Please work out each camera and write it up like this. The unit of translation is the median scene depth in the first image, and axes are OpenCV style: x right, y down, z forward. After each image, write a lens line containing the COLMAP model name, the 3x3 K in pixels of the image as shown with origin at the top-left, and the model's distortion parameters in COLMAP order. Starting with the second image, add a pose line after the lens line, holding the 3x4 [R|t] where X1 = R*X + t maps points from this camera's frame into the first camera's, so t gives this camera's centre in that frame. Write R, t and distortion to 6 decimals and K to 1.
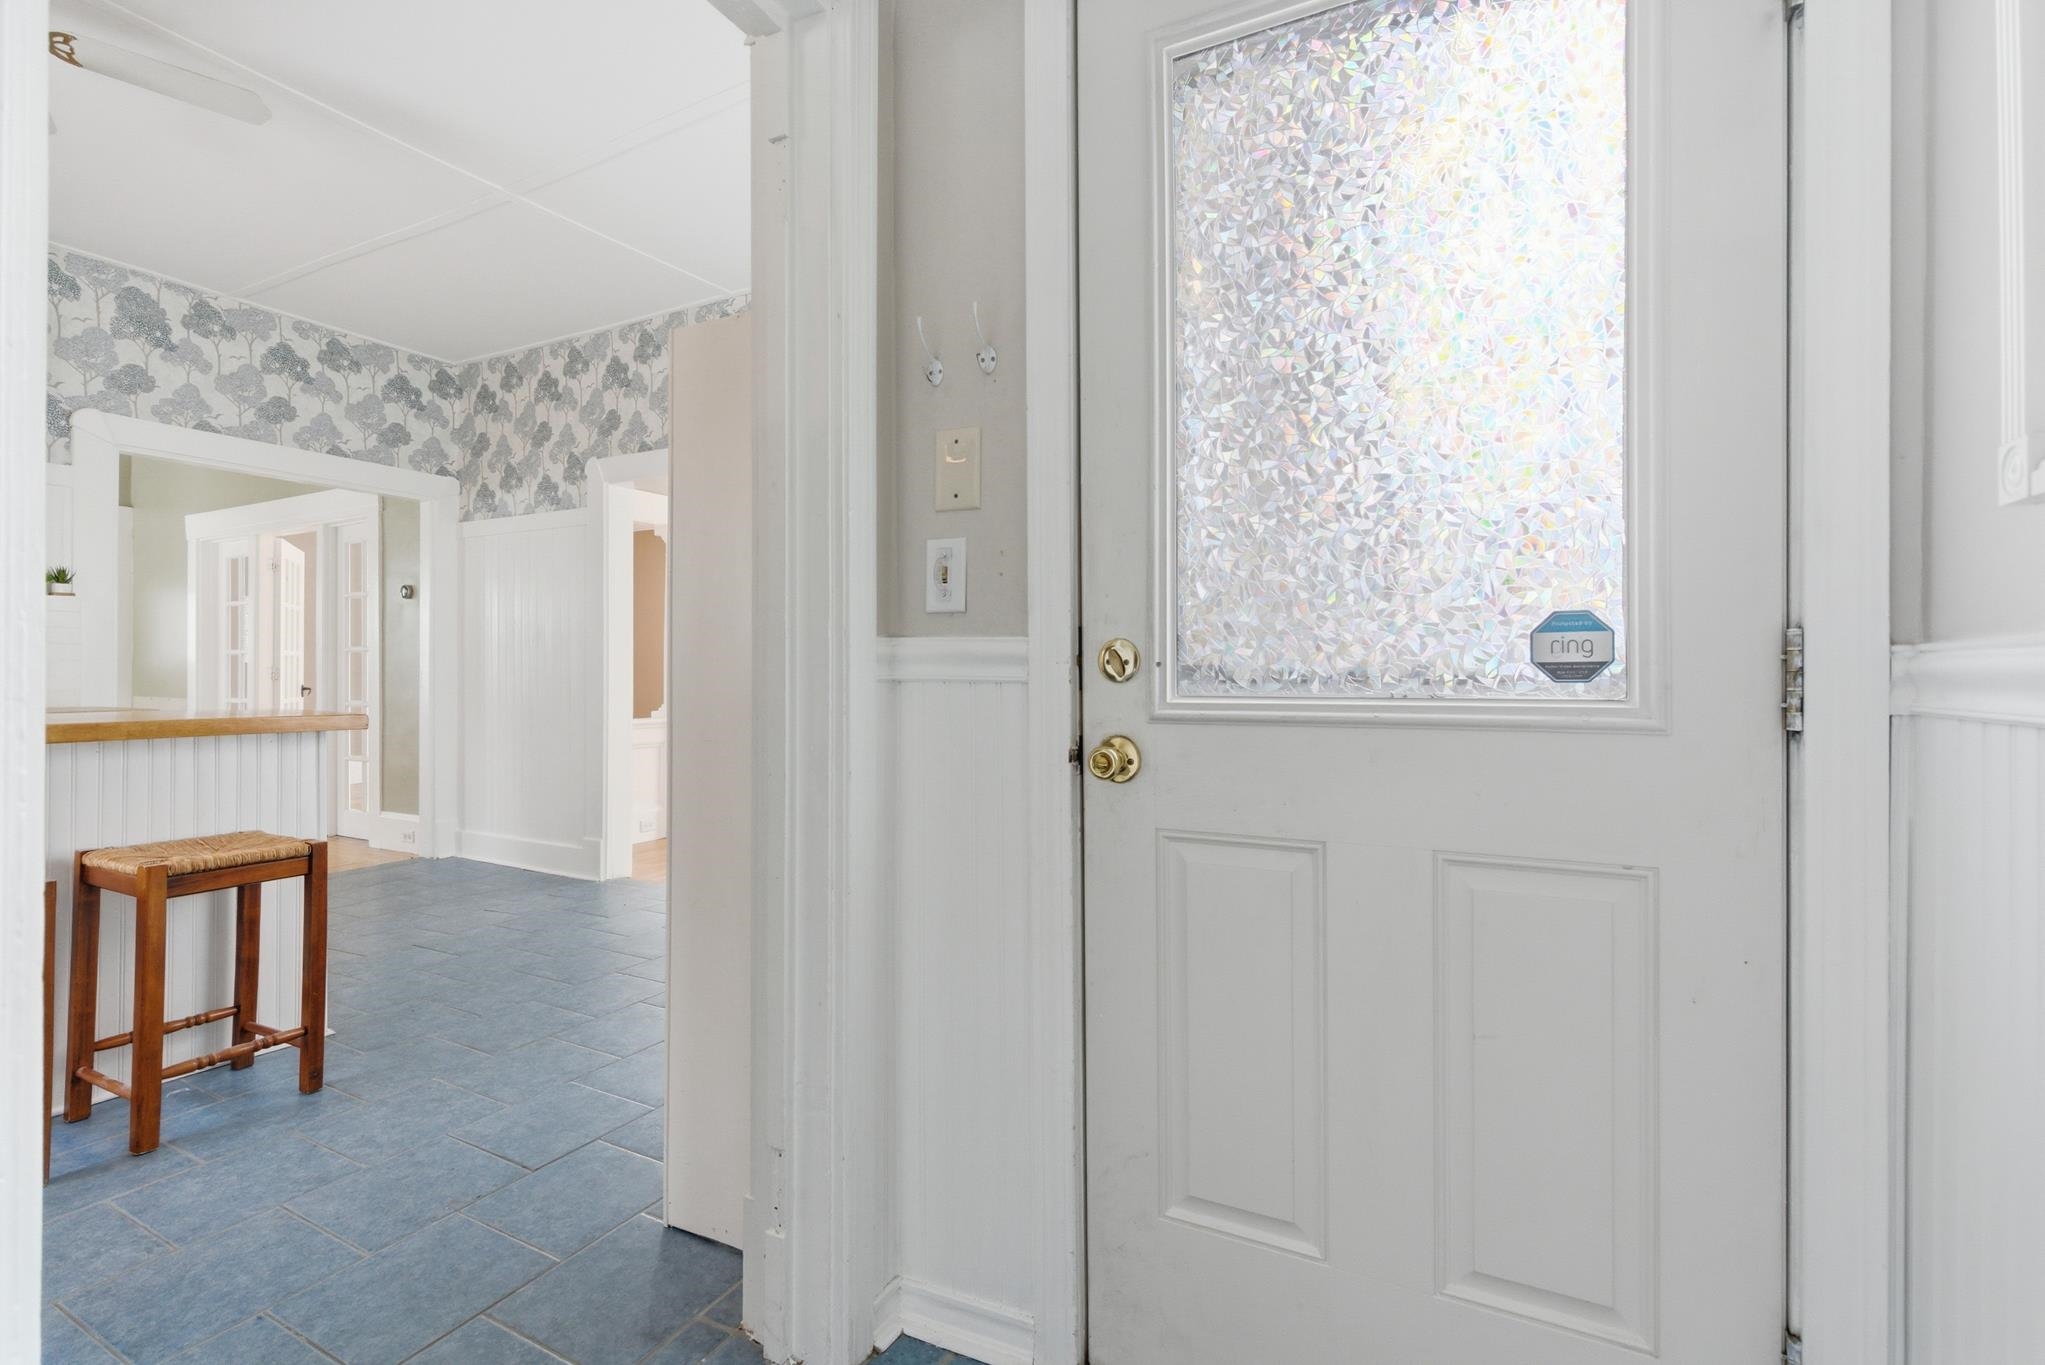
lens RADIAL K [[921.2, 0, 1021.0], [0, 921.2, 669.9], [0, 0, 1]] dist [-0.000360, -0.001437]
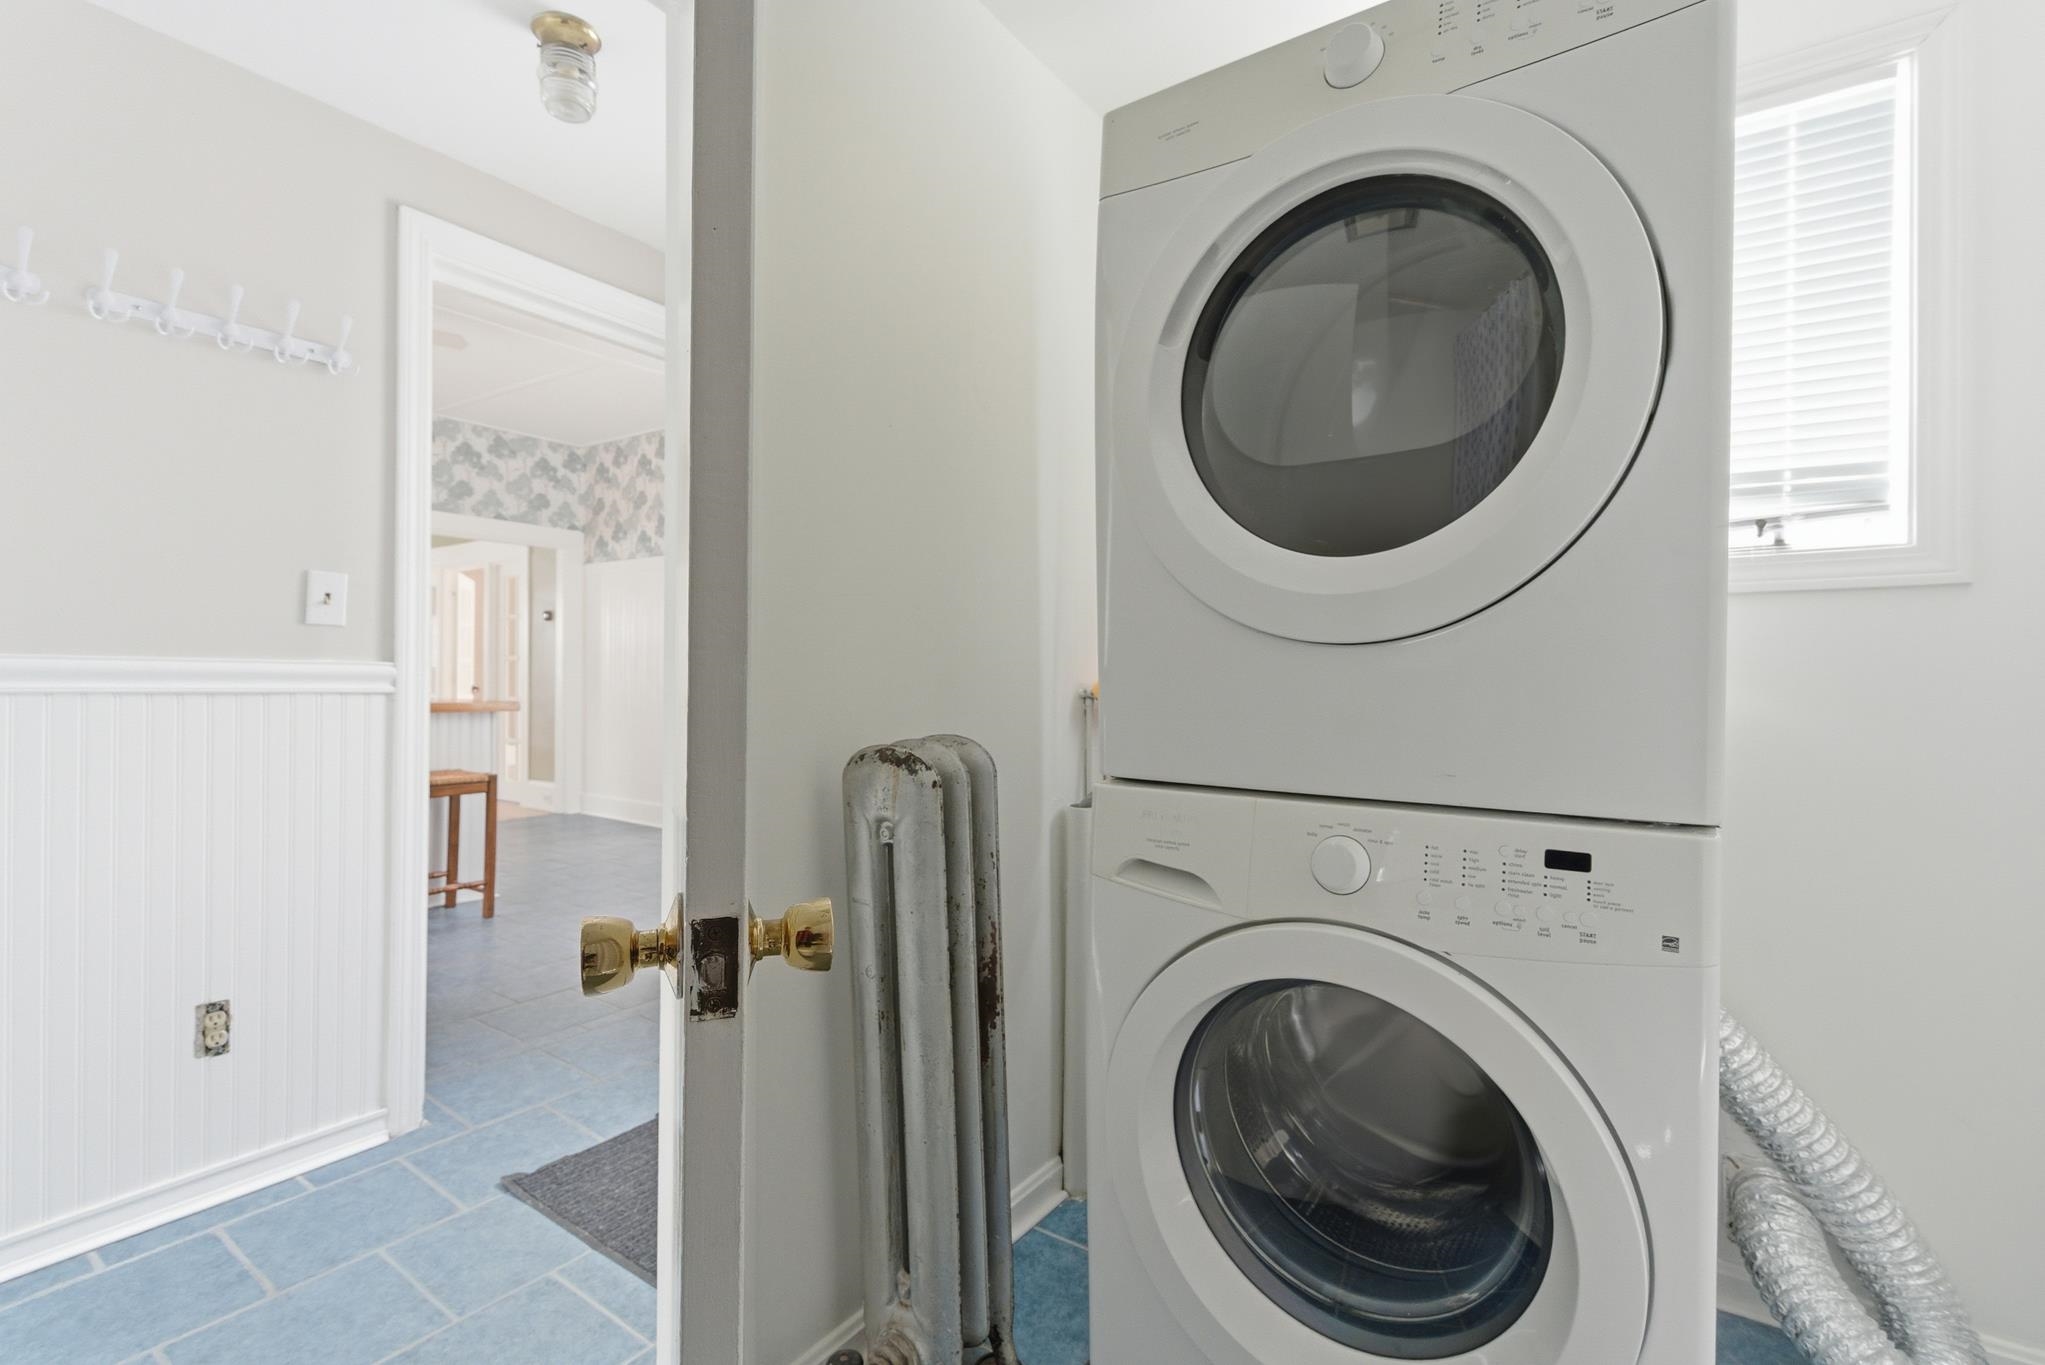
lens RADIAL K [[921.2, 0, 1015.4], [0, 921.2, 685.1], [0, 0, 1]] dist [-0.000360, -0.001437]
pose [[0.992344, 0.010023, -0.123094, 0.187359], [-0.009106, 0.999926, 0.008012, -0.001098], [0.123165, -0.006830, 0.992363, -0.263905]]
